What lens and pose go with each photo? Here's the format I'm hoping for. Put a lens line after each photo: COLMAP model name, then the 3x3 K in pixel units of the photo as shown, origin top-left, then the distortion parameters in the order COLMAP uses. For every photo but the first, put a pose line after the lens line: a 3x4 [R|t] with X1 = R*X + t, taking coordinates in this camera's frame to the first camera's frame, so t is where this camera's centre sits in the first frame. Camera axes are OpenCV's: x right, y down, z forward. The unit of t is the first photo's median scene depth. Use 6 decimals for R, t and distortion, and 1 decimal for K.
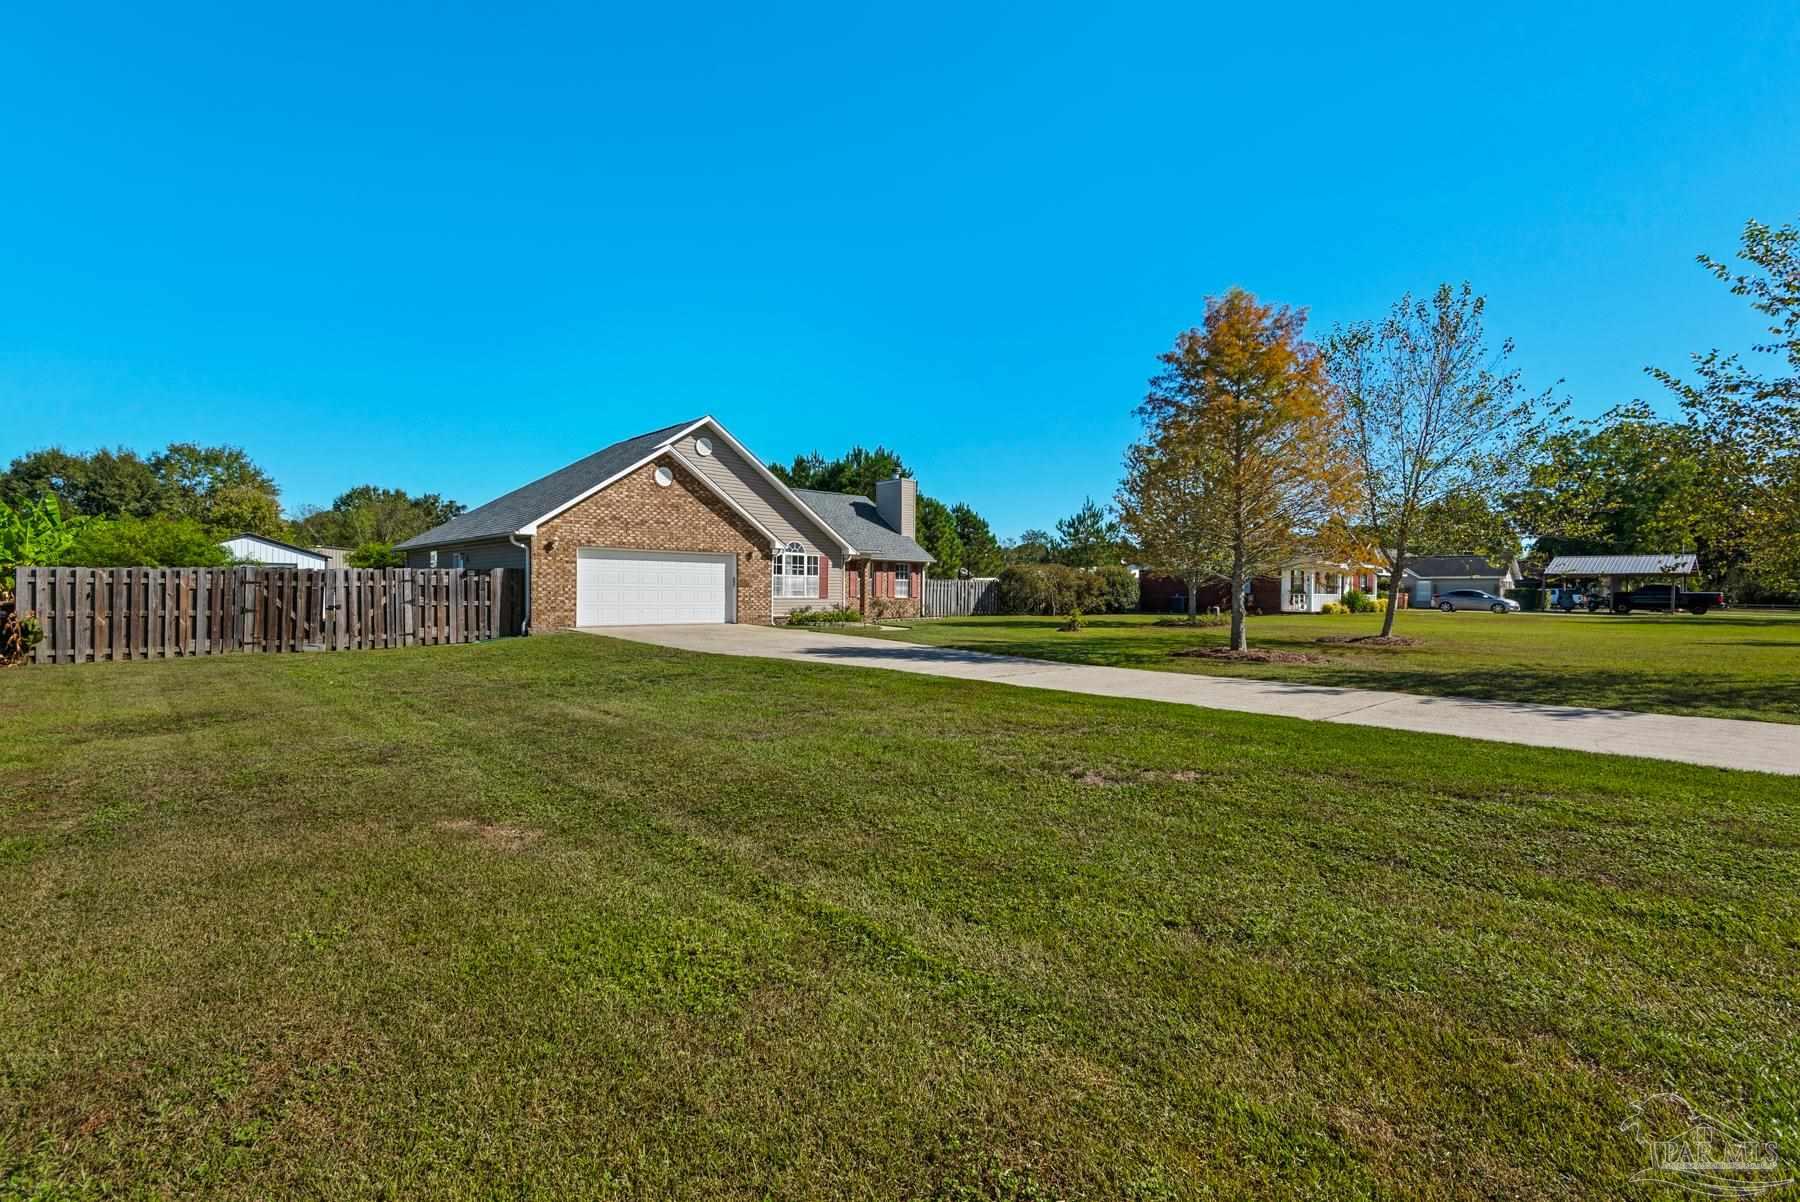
lens RADIAL K [[828.0, 0, 901.7], [0, 828.0, 598.0], [0, 0, 1]] dist [0.016254, -0.001094]
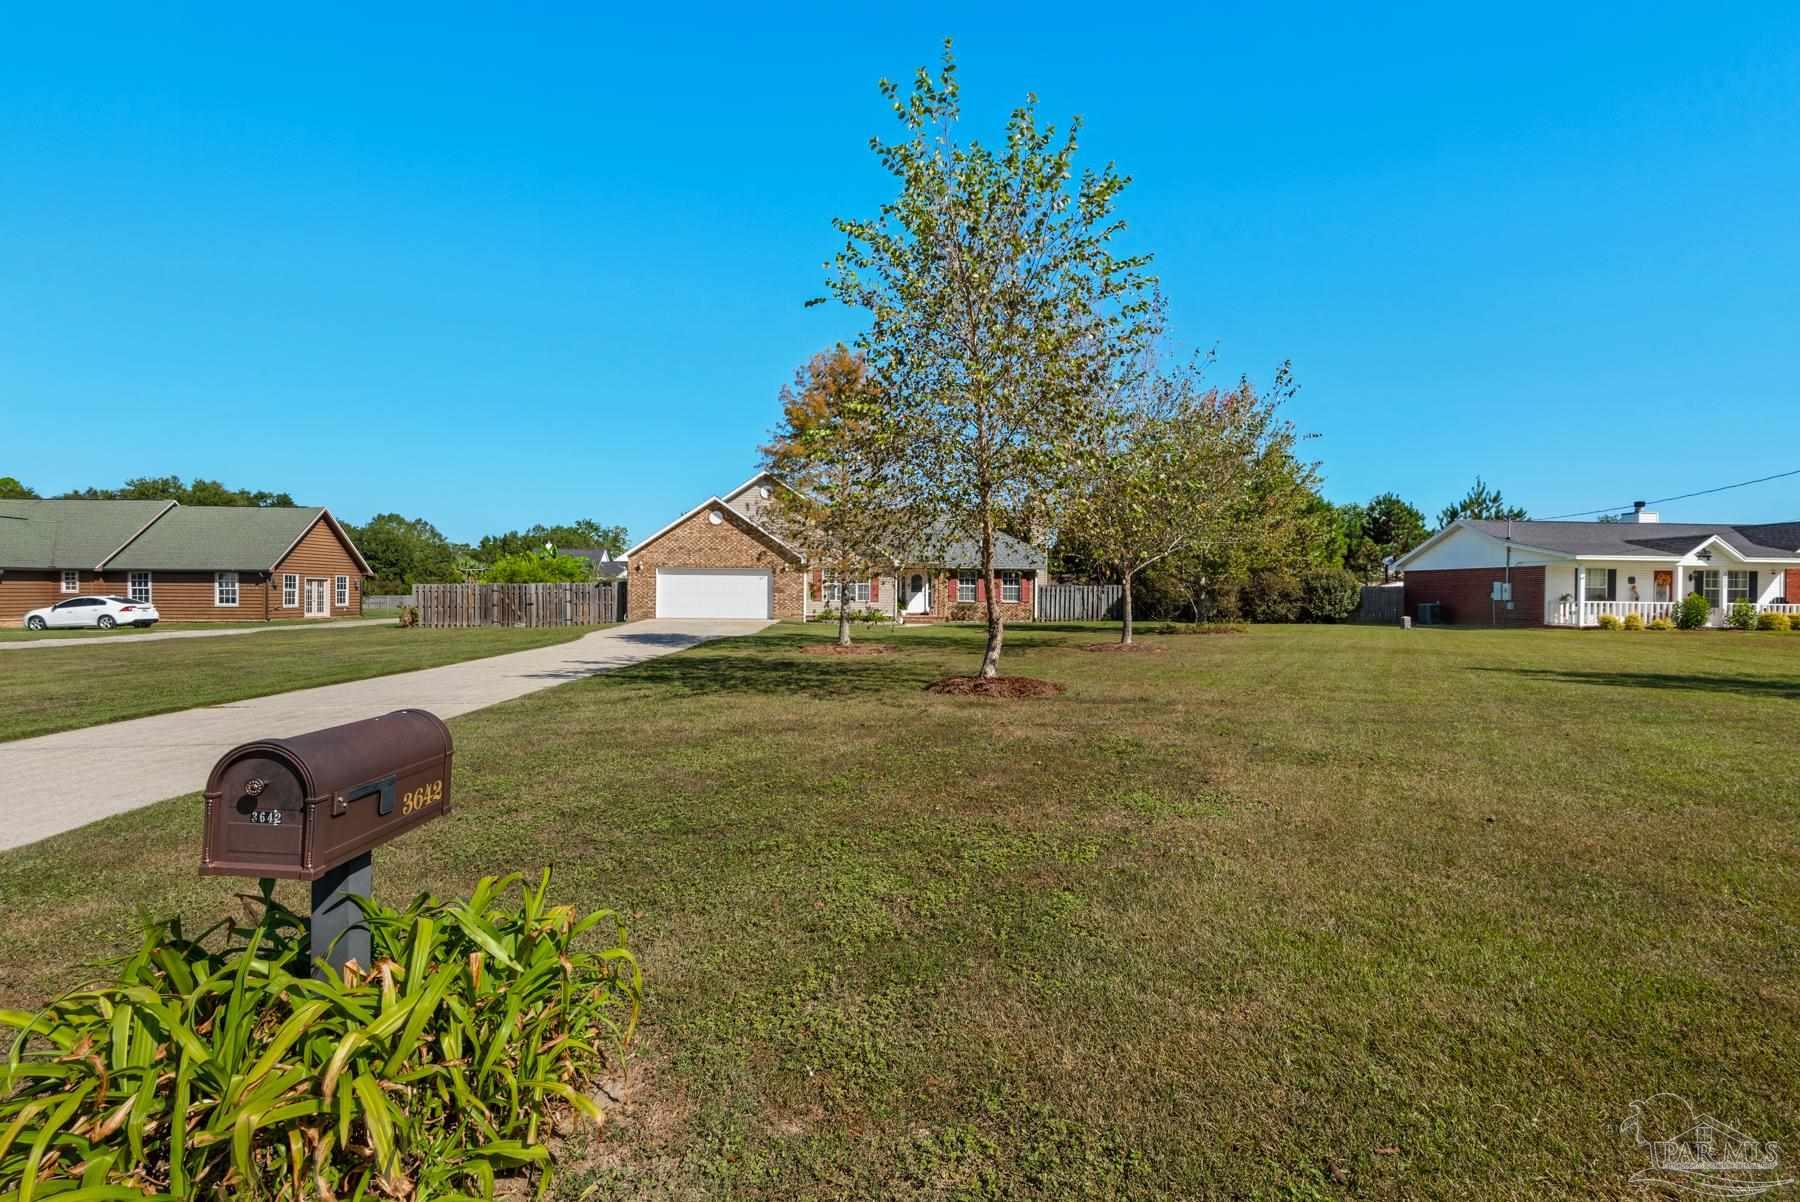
lens RADIAL K [[828.0, 0, 907.0], [0, 828.0, 600.7], [0, 0, 1]] dist [0.016254, -0.001094]
pose [[0.757746, 0.005131, -0.652529, 0.922643], [-0.007484, 0.999972, -0.000828, -0.000710], [0.652507, 0.005511, 0.757763, 0.109732]]
